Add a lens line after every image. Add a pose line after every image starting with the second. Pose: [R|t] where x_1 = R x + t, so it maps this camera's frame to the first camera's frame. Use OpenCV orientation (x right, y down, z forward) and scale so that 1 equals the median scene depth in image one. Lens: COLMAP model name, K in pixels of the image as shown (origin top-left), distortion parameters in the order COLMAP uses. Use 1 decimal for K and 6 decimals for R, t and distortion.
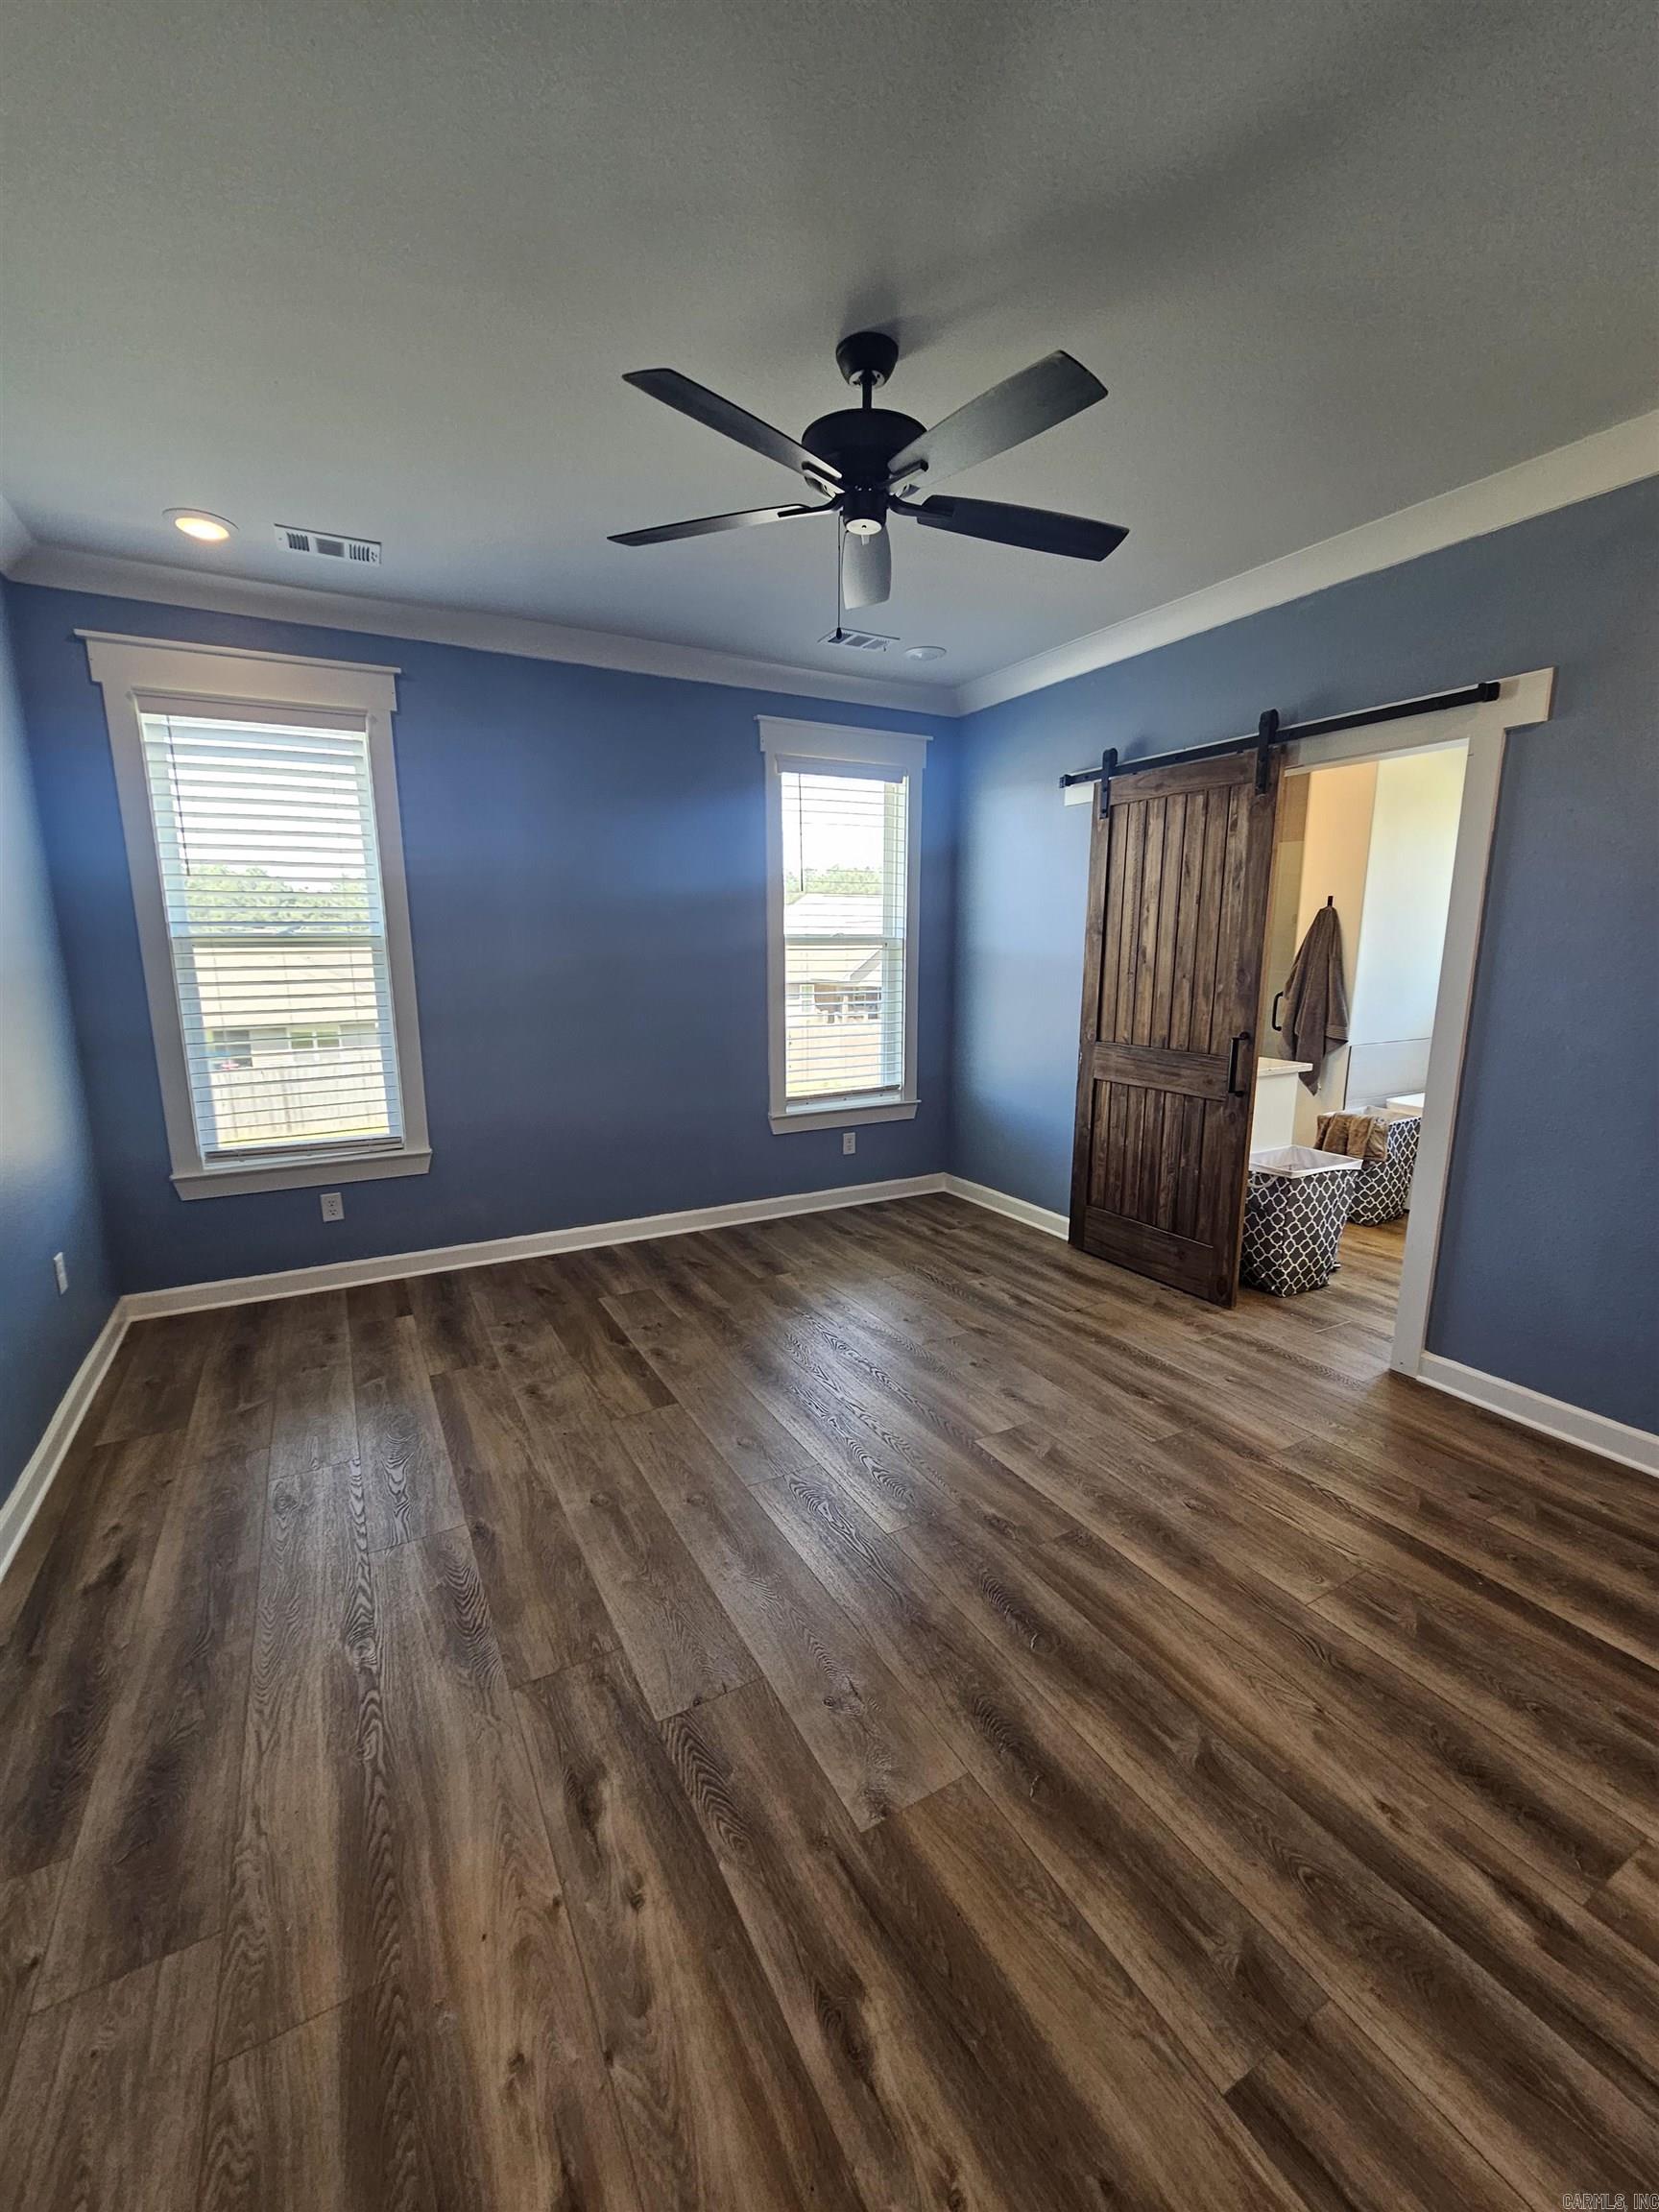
lens RADIAL K [[899.9, 0, 825.2], [0, 899.9, 1106.5], [0, 0, 1]] dist [-0.006202, 0.001840]
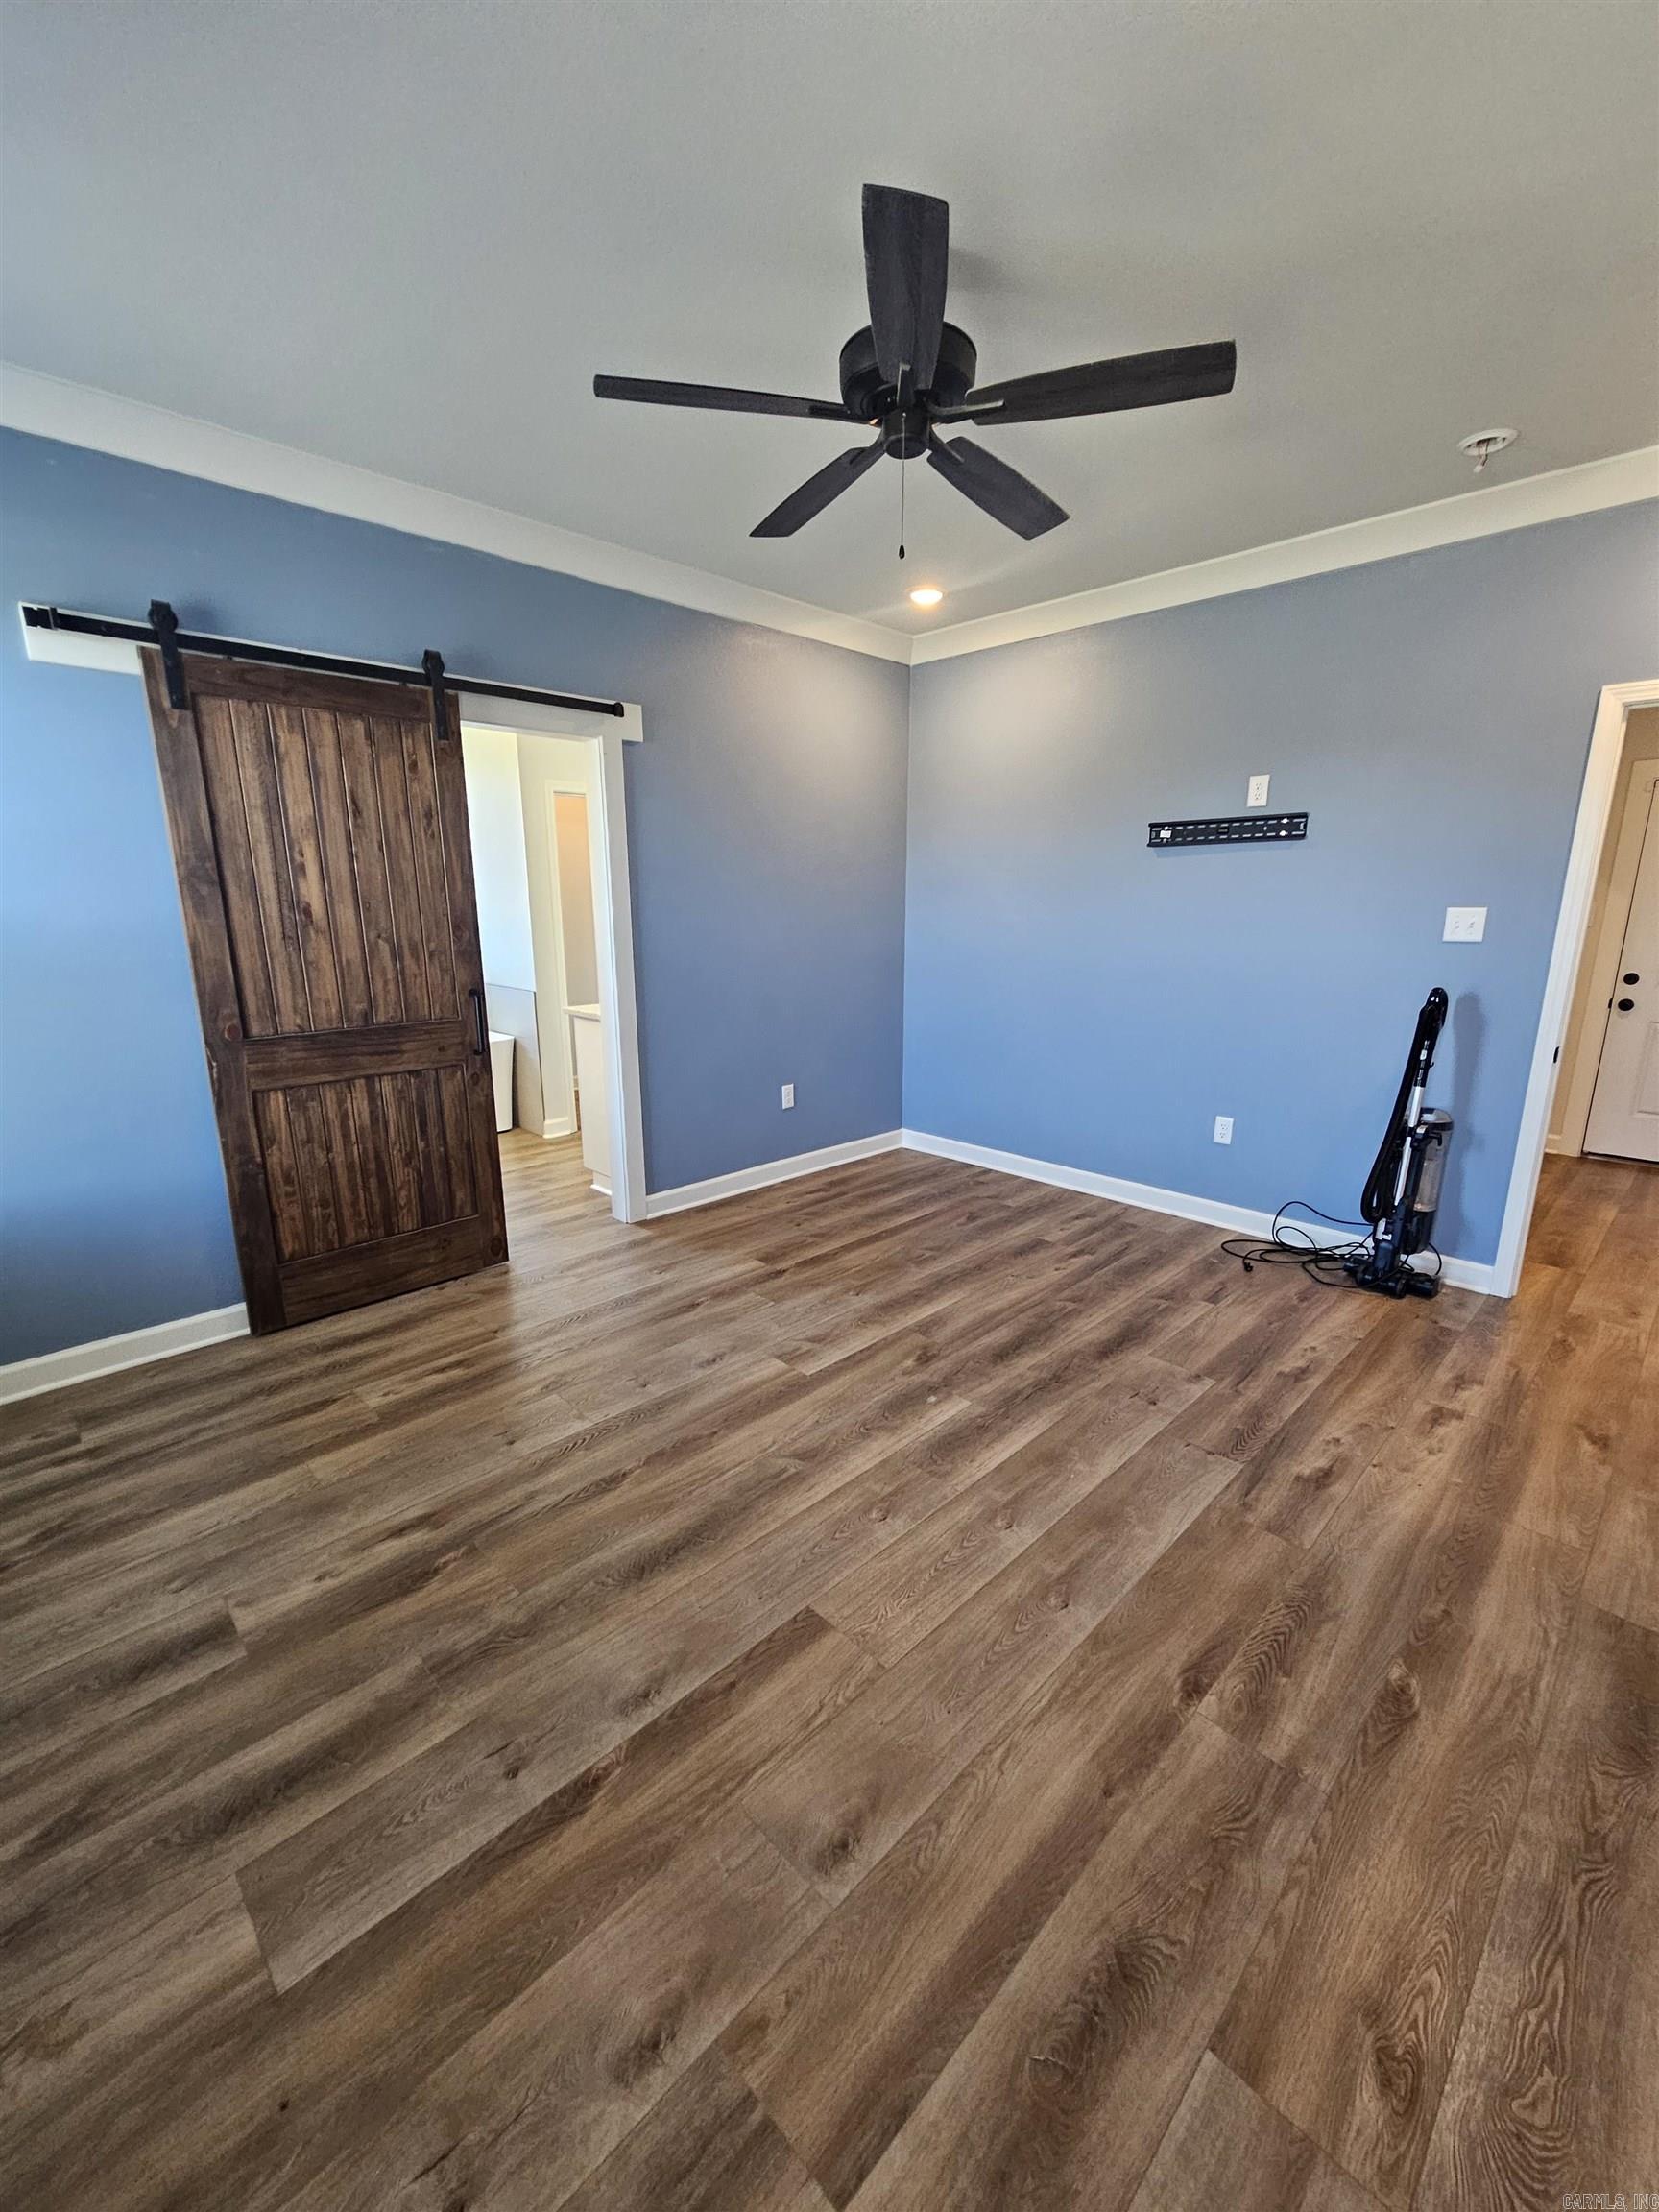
lens RADIAL K [[899.9, 0, 839.8], [0, 899.9, 1106.4], [0, 0, 1]] dist [-0.006202, 0.001840]
pose [[-0.270823, -0.218690, 0.937459, -0.596767], [0.175380, 0.946345, 0.271429, -0.159708], [-0.946518, 0.237920, -0.217938, 0.879235]]
